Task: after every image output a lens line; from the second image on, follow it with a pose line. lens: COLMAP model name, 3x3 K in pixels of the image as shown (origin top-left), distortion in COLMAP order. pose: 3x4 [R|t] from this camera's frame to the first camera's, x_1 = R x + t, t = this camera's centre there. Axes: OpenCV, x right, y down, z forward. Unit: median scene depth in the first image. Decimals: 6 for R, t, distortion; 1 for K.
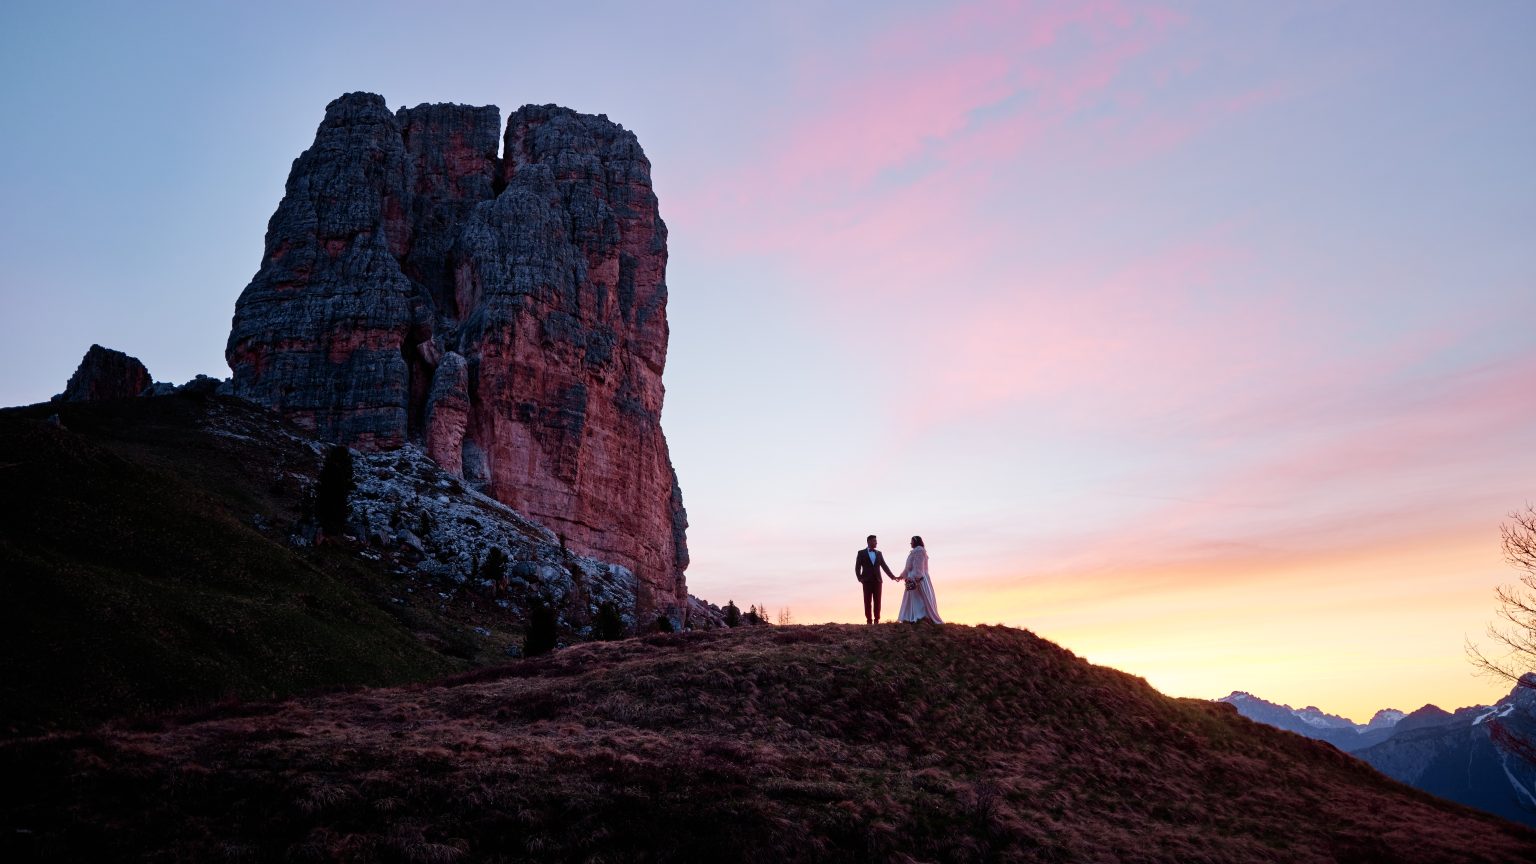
lens RADIAL K [[1200.5, 0, 778.4], [0, 1200.5, 431.8], [0, 0, 1]] dist [-0.011919, -0.025562]
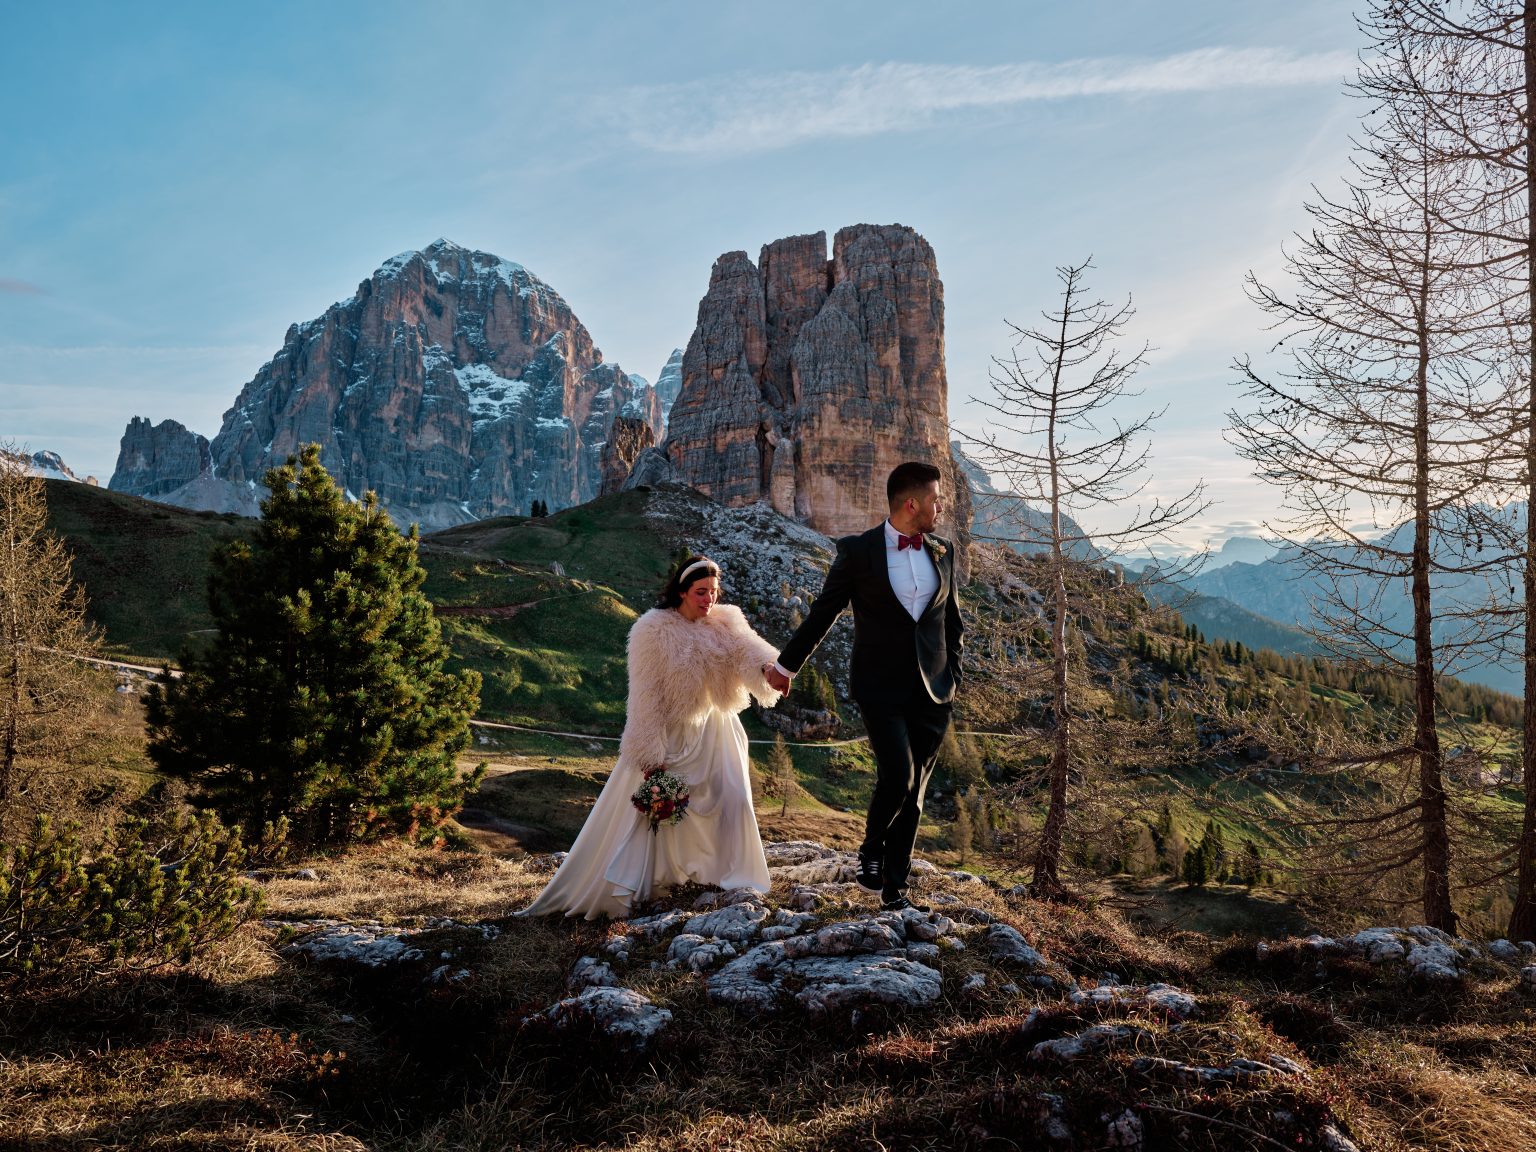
lens RADIAL K [[1205.6, 0, 754.7], [0, 1205.6, 572.3], [0, 0, 1]] dist [0.011334, -0.038897]
pose [[0.876534, 0.001172, -0.481338, 0.453915], [0.121282, 0.967195, 0.223214, -0.242961], [0.465809, -0.254033, 0.847638, -0.433925]]
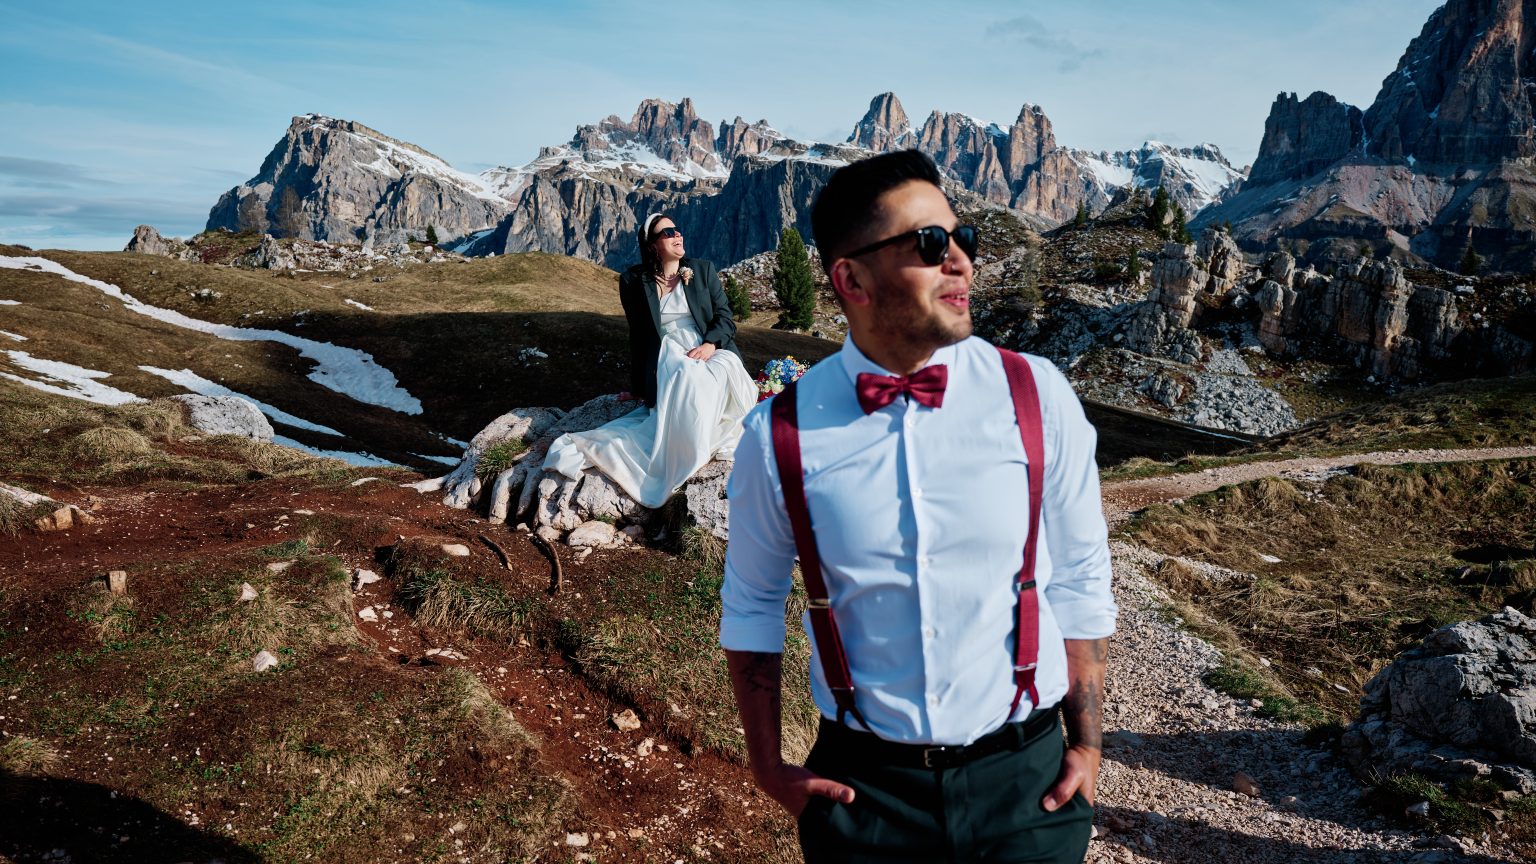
lens RADIAL K [[1200.5, 0, 762.0], [0, 1200.5, 435.6], [0, 0, 1]] dist [-0.011919, -0.025562]
pose [[0.177208, 0.137570, -0.974511, -0.607616], [0.259804, 0.948519, 0.181144, -0.059774], [0.949263, -0.285282, 0.132344, 0.466147]]
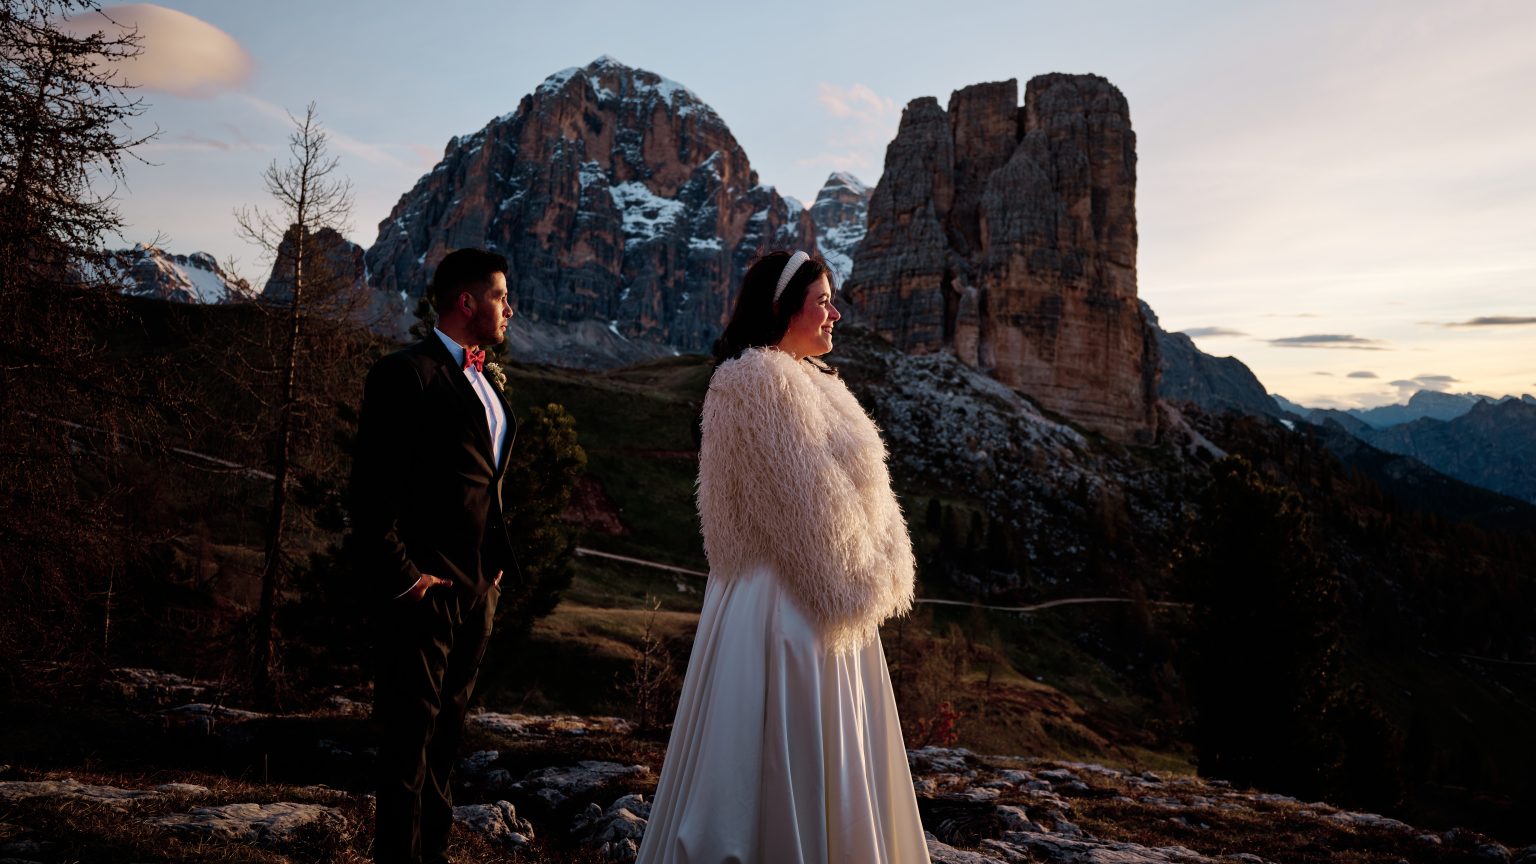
lens RADIAL K [[1256.8, 0, 812.9], [0, 1256.8, 326.4], [0, 0, 1]] dist [0.001217, -0.006468]
pose [[0.839198, 0.007085, -0.543780, 0.440090], [0.093269, 0.983224, 0.156751, -0.277424], [0.535769, -0.182263, 0.824459, -0.487480]]
